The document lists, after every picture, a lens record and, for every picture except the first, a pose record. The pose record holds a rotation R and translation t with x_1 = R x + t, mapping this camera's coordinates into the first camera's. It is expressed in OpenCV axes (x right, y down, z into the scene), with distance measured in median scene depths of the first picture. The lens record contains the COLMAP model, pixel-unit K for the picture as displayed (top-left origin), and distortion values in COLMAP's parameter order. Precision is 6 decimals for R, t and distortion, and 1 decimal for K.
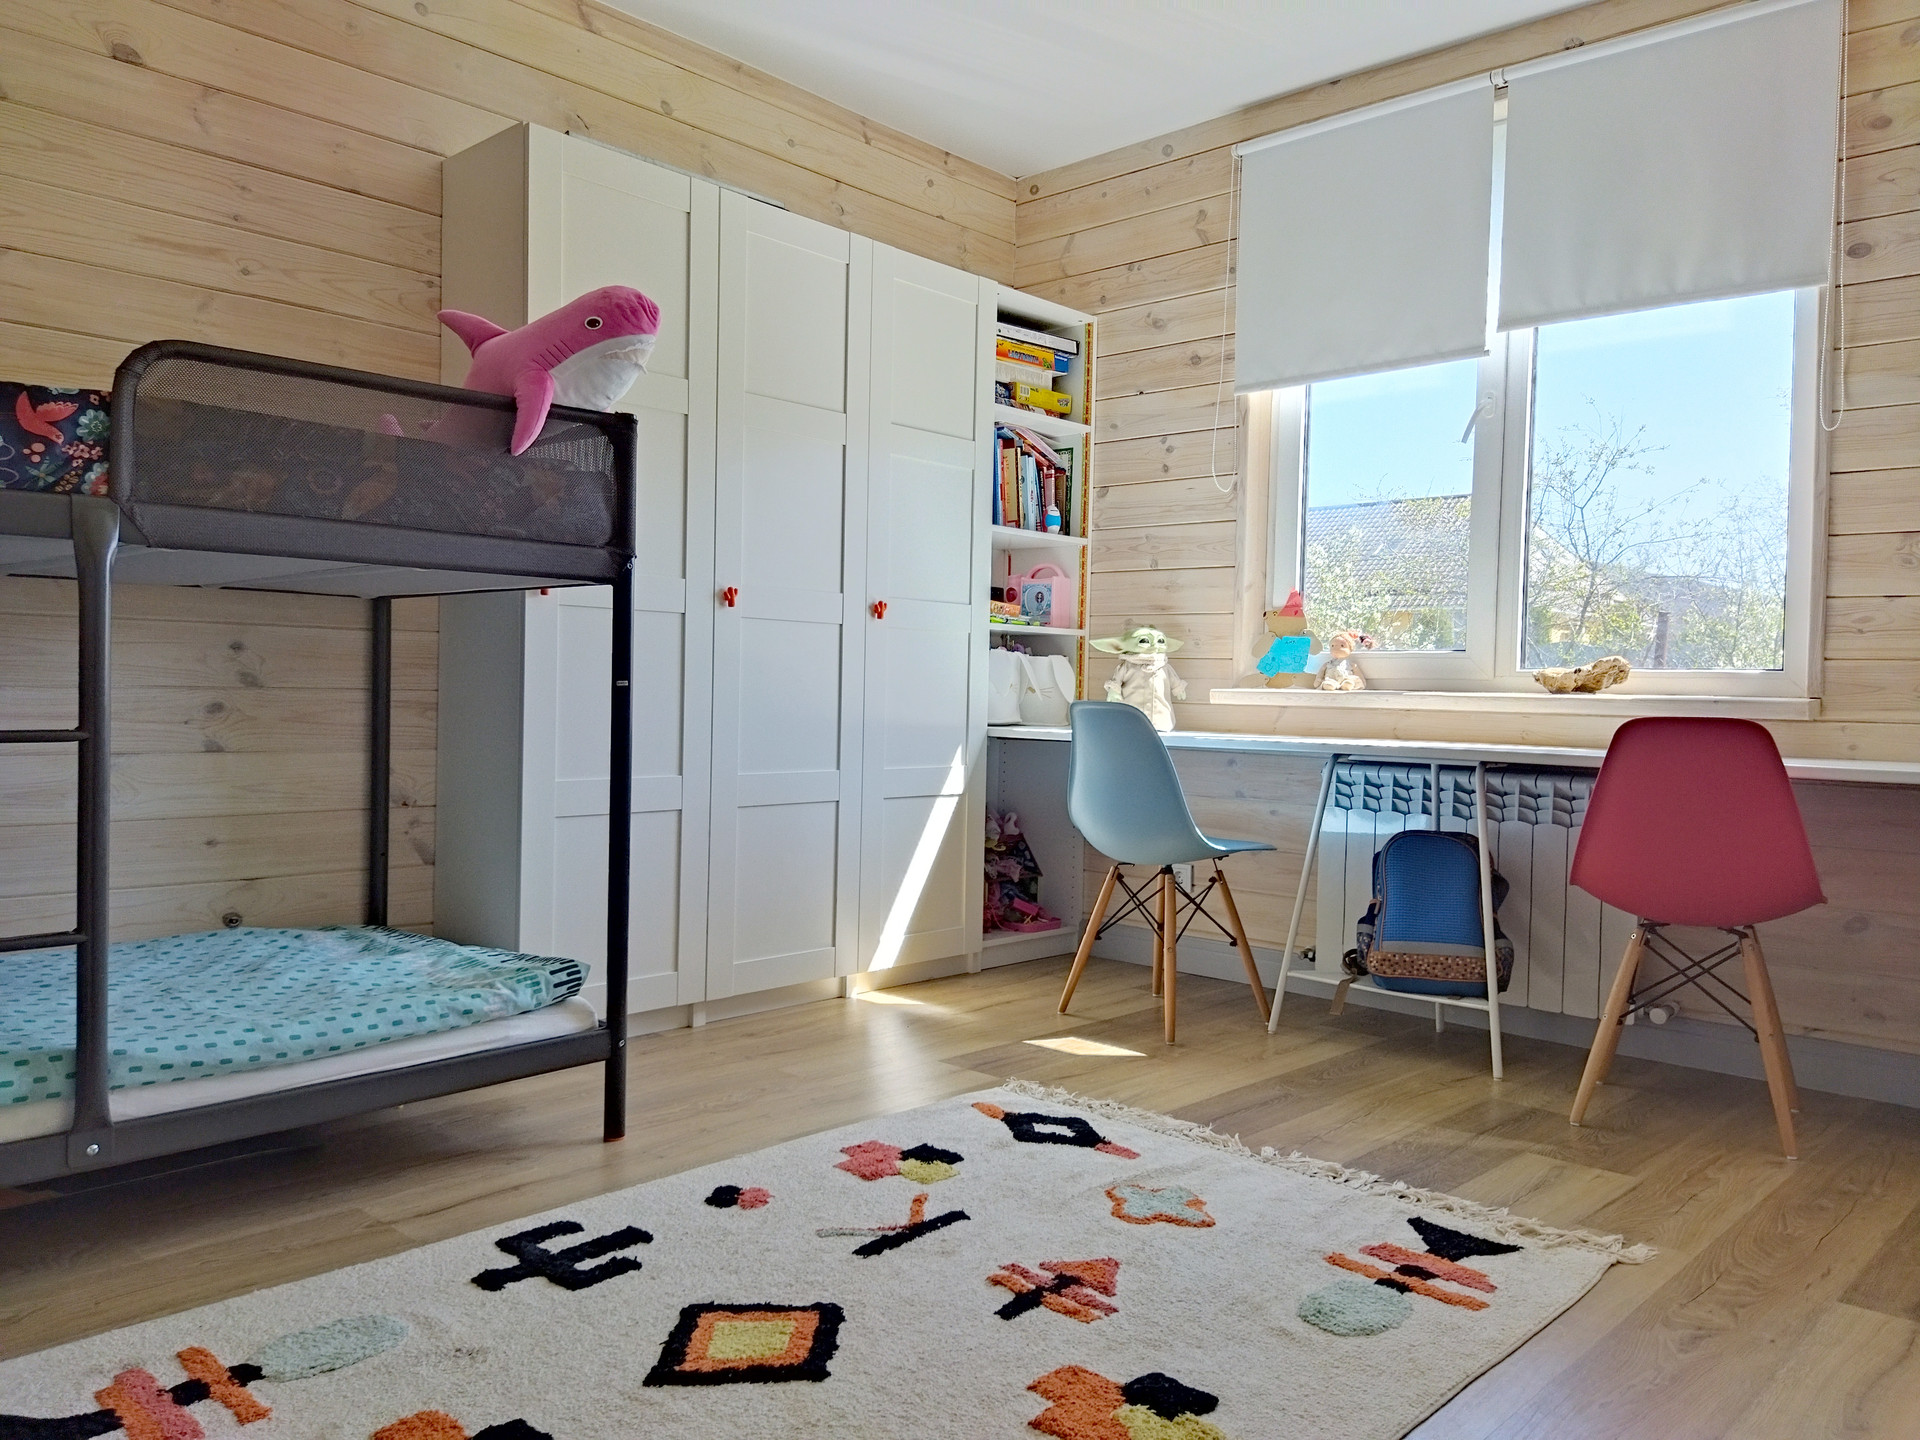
lens RADIAL K [[1425.5, 0, 945.3], [0, 1425.5, 724.3], [0, 0, 1]] dist [0.103211, -0.151561]
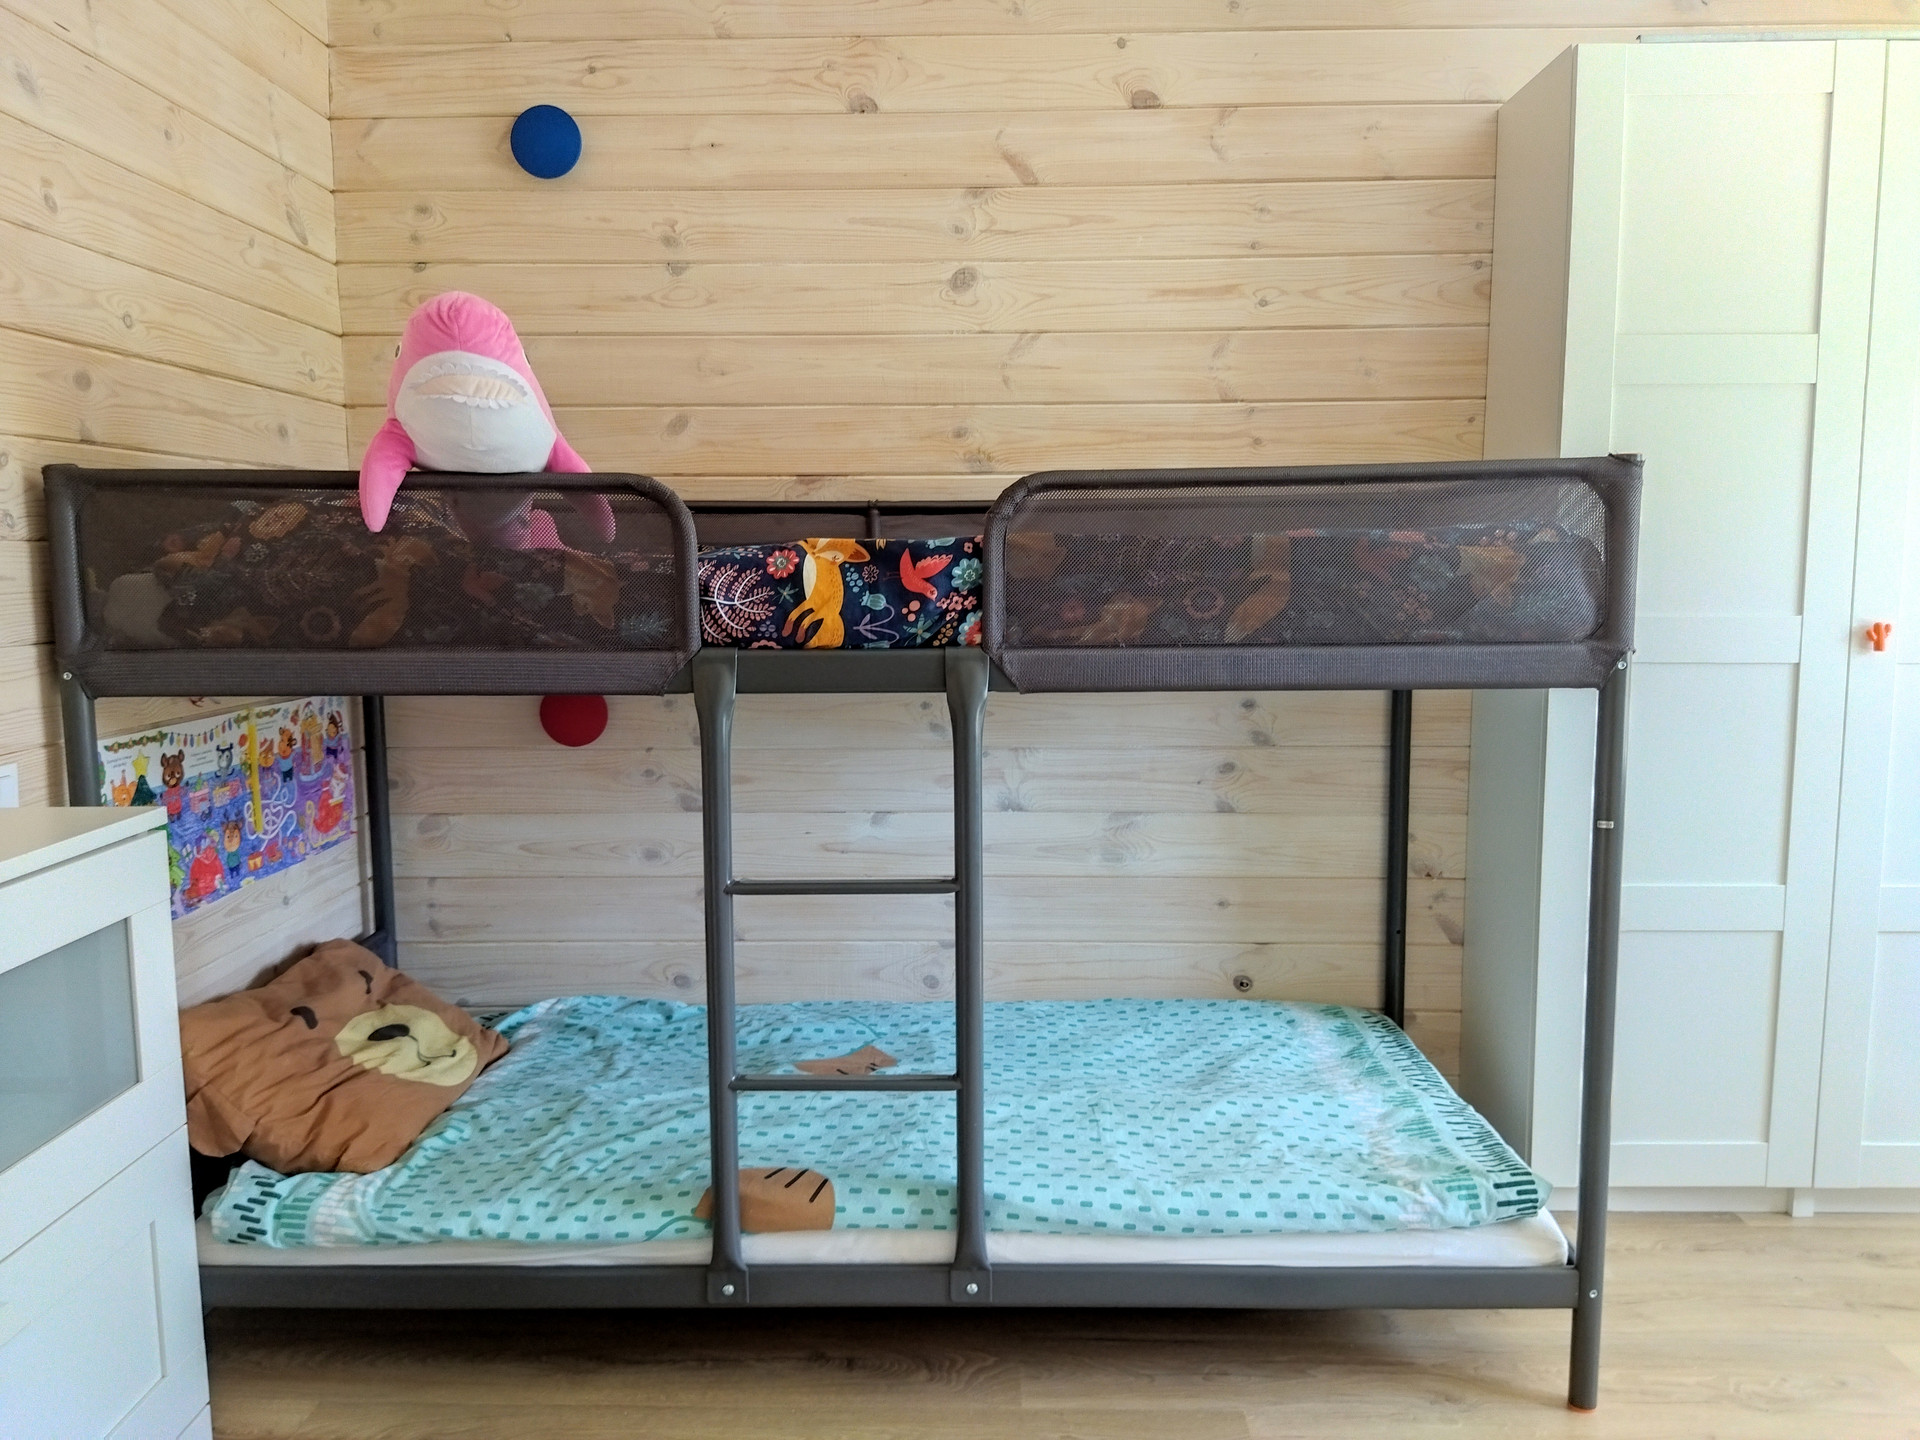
lens RADIAL K [[1425.5, 0, 945.3], [0, 1425.5, 724.3], [0, 0, 1]] dist [0.103211, -0.151561]
pose [[0.669004, 0.061569, -0.740704, 0.081545], [-0.000205, 0.996578, 0.082653, -0.123041], [0.743259, -0.055144, 0.666727, 0.226447]]
